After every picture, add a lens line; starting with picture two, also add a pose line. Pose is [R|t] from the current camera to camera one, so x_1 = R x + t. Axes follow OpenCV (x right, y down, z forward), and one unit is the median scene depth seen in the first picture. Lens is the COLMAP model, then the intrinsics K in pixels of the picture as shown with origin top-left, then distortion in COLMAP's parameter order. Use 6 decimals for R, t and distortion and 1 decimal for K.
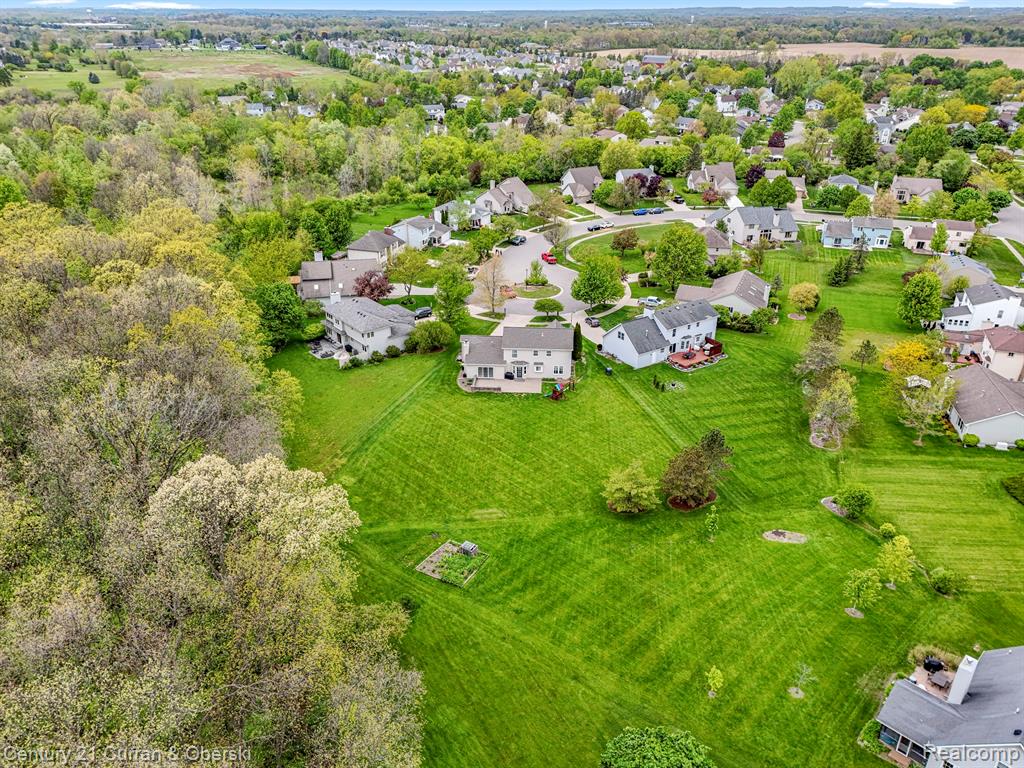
lens RADIAL K [[750.4, 0, 512.0], [0, 750.4, 384.0], [0, 0, 1]] dist [0.073053, -0.074391]
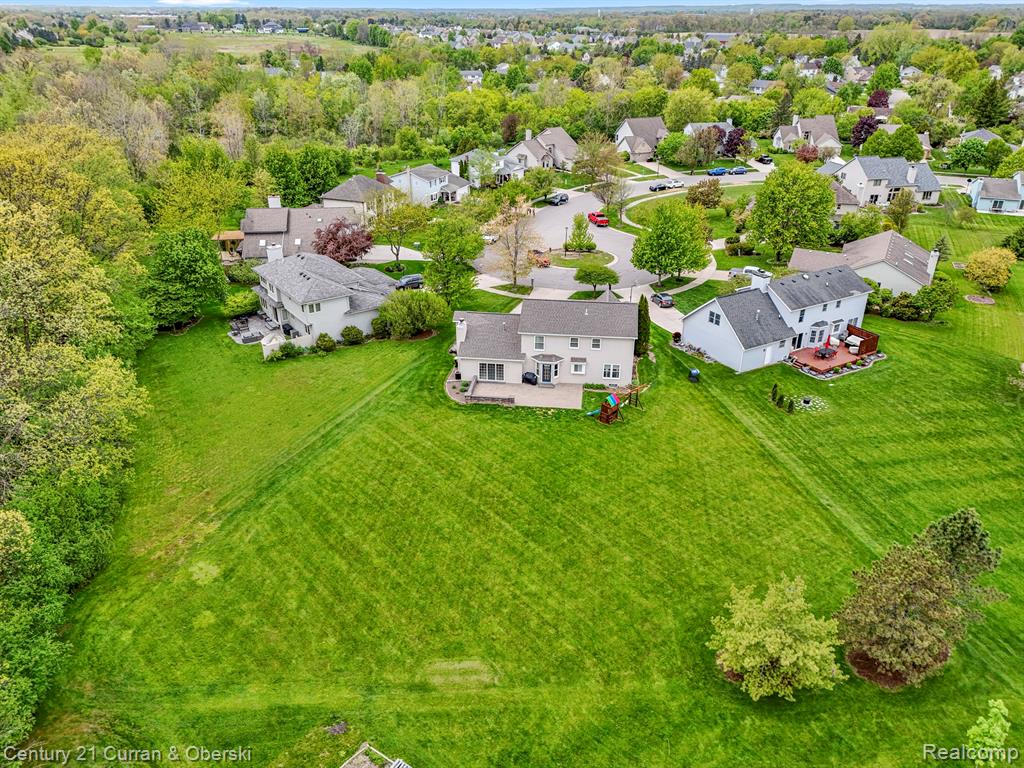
lens RADIAL K [[750.4, 0, 512.0], [0, 750.4, 384.0], [0, 0, 1]] dist [0.073053, -0.074391]
pose [[0.998053, 0.027921, -0.055778, 0.014568], [-0.027893, 0.999610, 0.001282, -0.006309], [0.055792, 0.000276, 0.998442, 0.355169]]
